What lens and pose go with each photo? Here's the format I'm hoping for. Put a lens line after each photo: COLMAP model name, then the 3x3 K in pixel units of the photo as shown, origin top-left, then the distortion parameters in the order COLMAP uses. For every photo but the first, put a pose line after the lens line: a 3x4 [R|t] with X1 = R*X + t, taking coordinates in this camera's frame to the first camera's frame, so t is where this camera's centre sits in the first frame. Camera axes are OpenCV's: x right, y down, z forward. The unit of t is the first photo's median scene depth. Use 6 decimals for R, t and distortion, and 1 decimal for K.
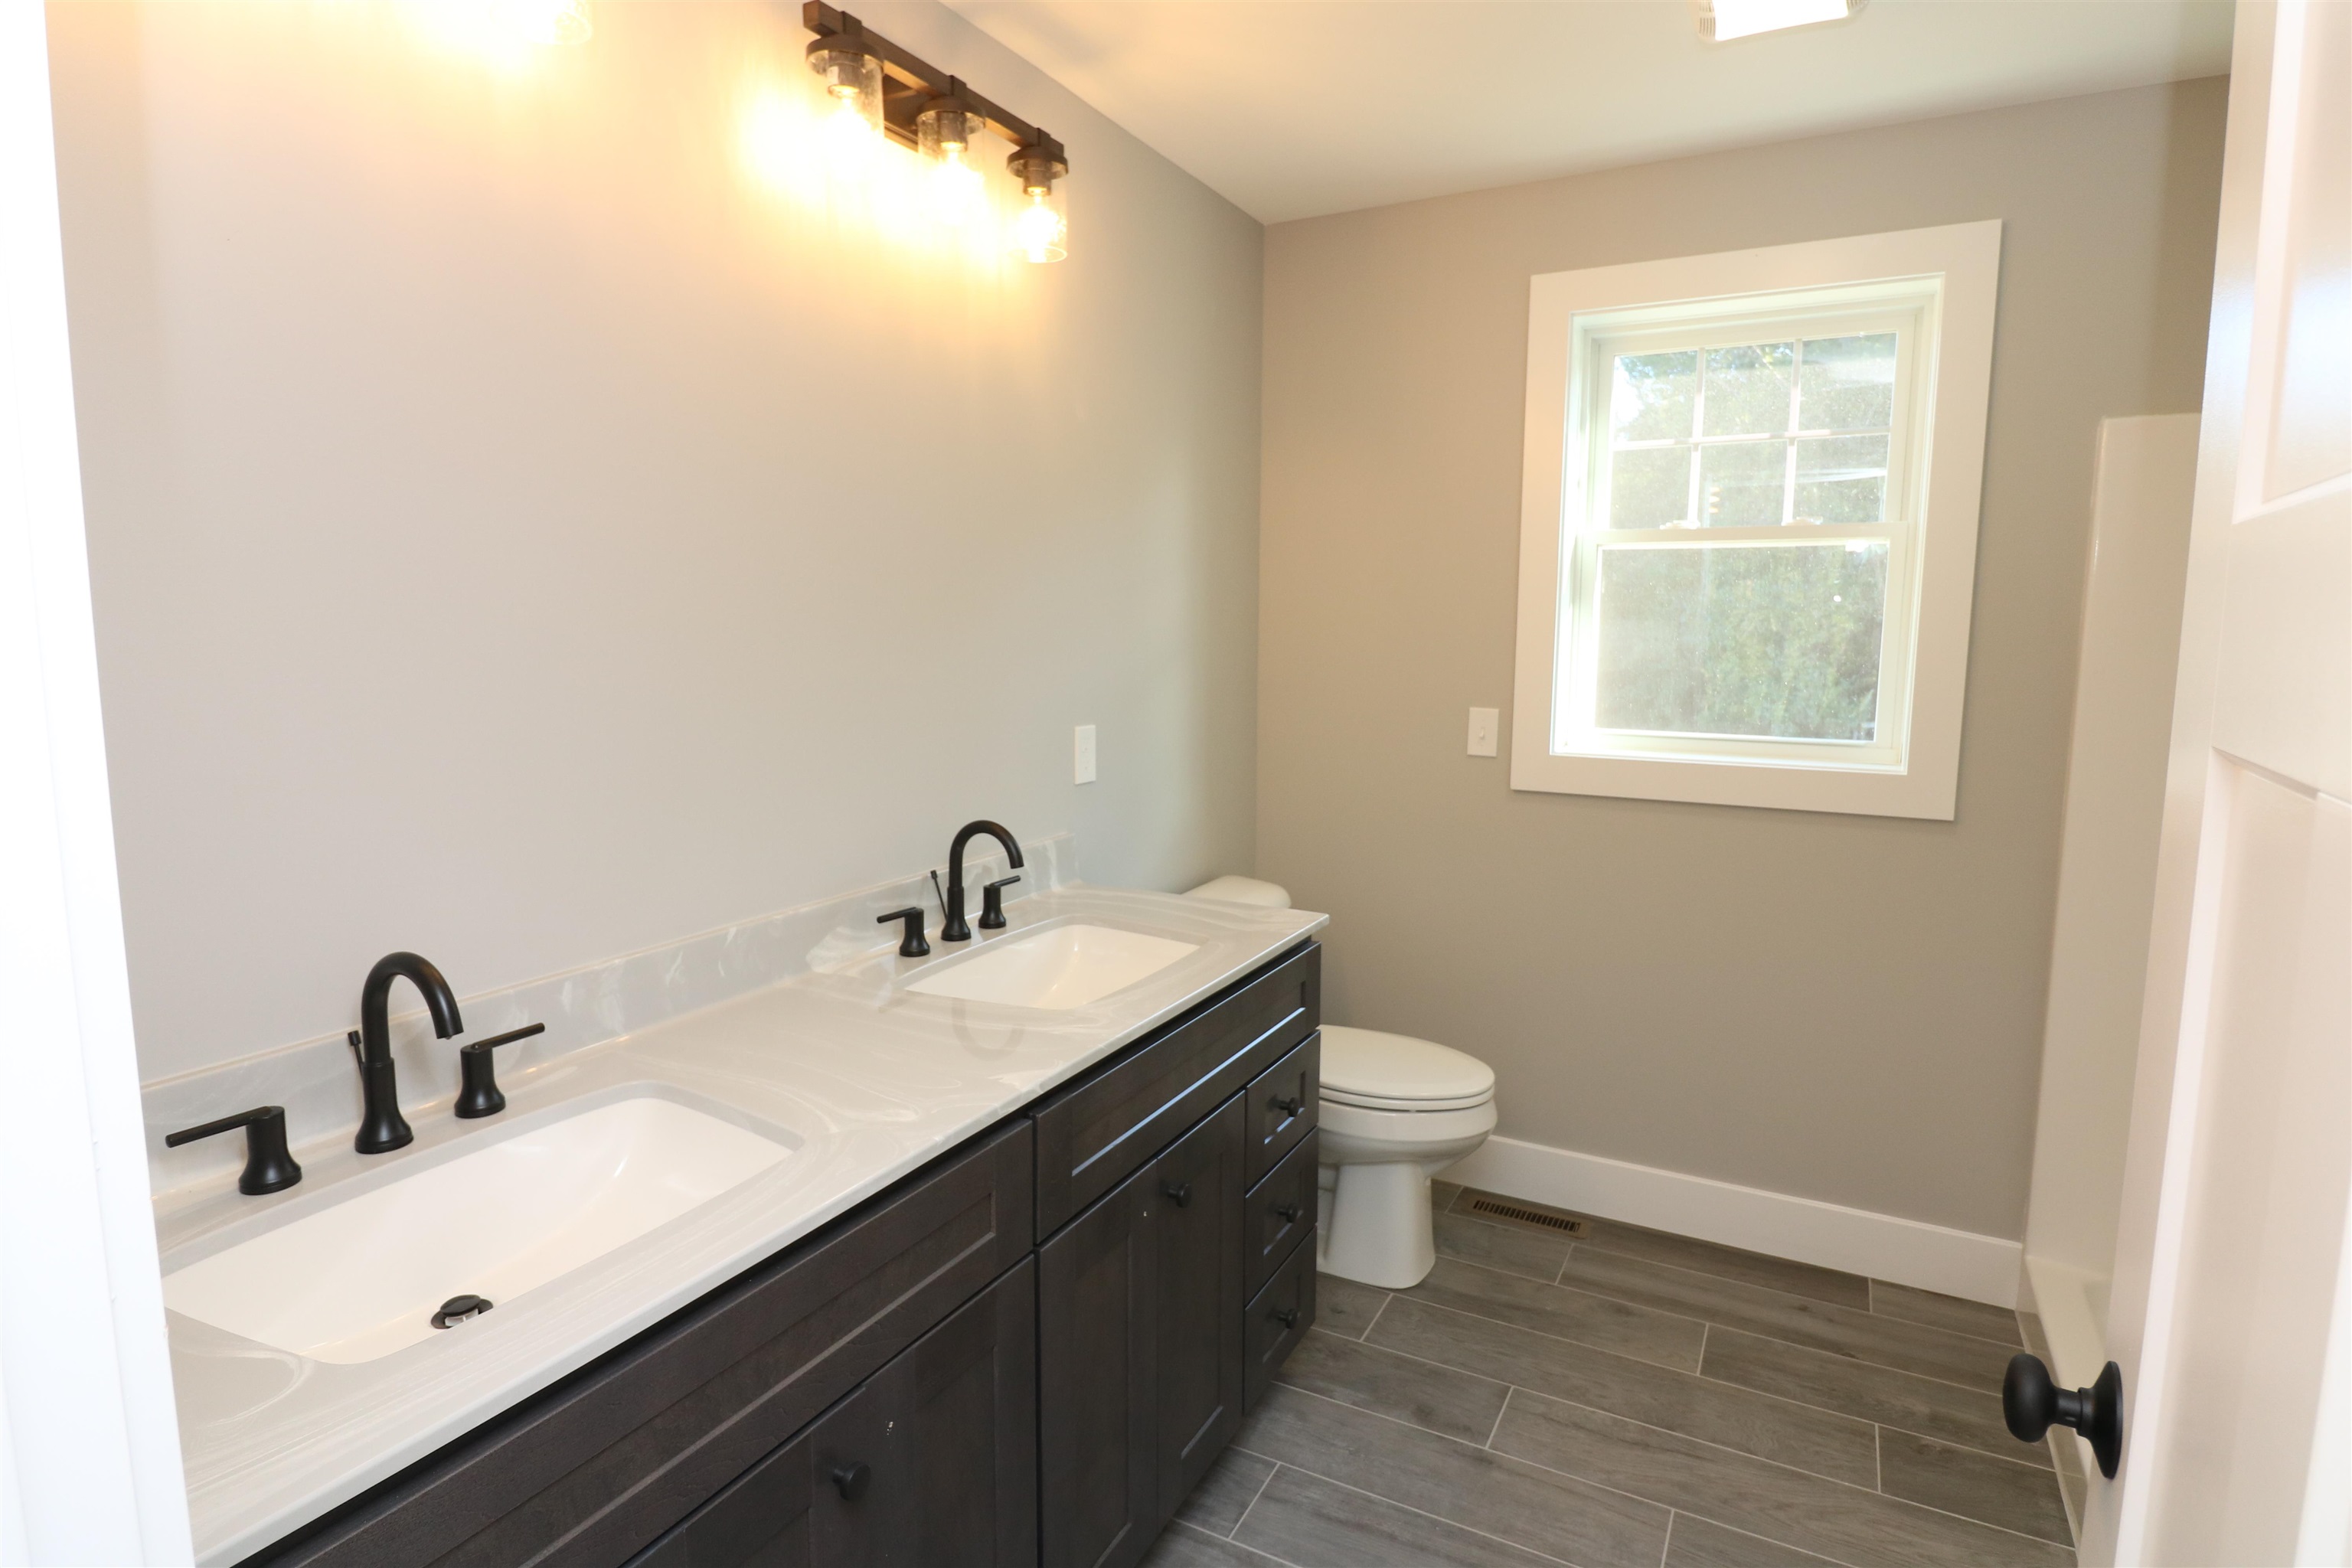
lens RADIAL K [[1245.2, 0, 1164.4], [0, 1245.2, 777.0], [0, 0, 1]] dist [0.004784, -0.014227]
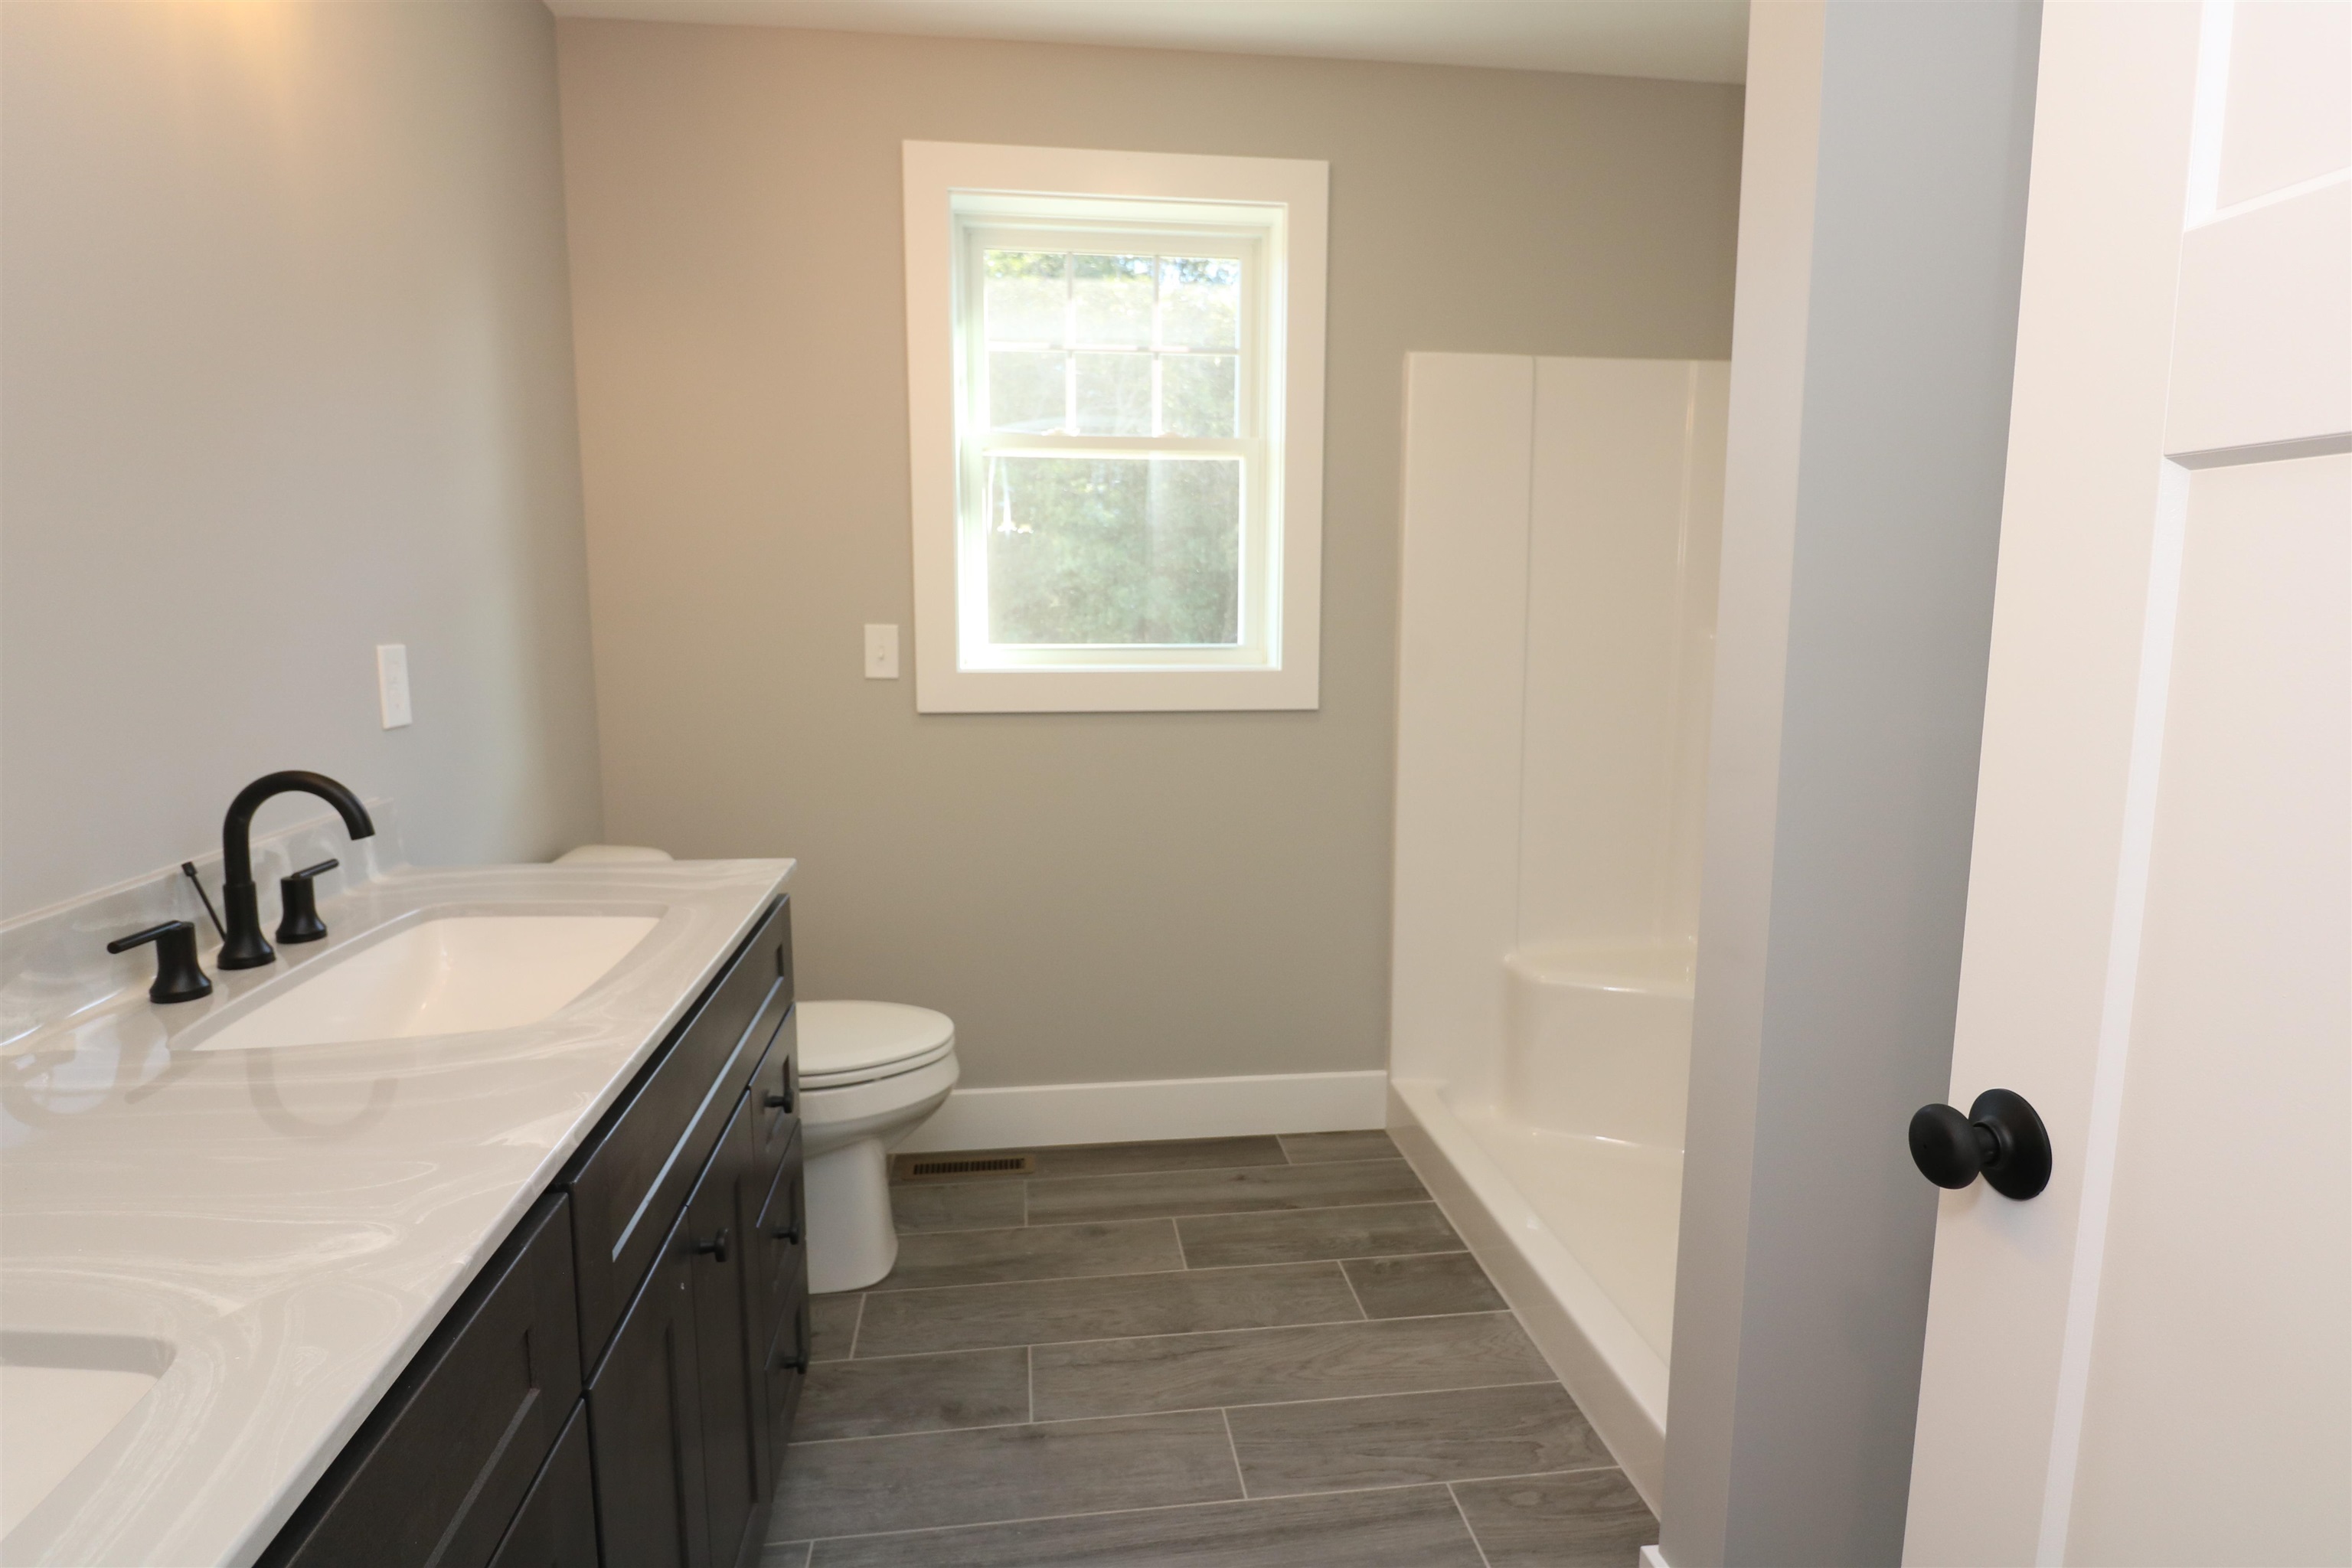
lens RADIAL K [[1228.1, 0, 1162.2], [0, 1228.1, 772.8], [0, 0, 1]] dist [0.001008, -0.012976]
pose [[0.806996, -0.085721, 0.584303, -0.133652], [0.077312, 0.996229, 0.039375, 0.040381], [-0.585475, 0.013398, 0.810580, 0.203978]]
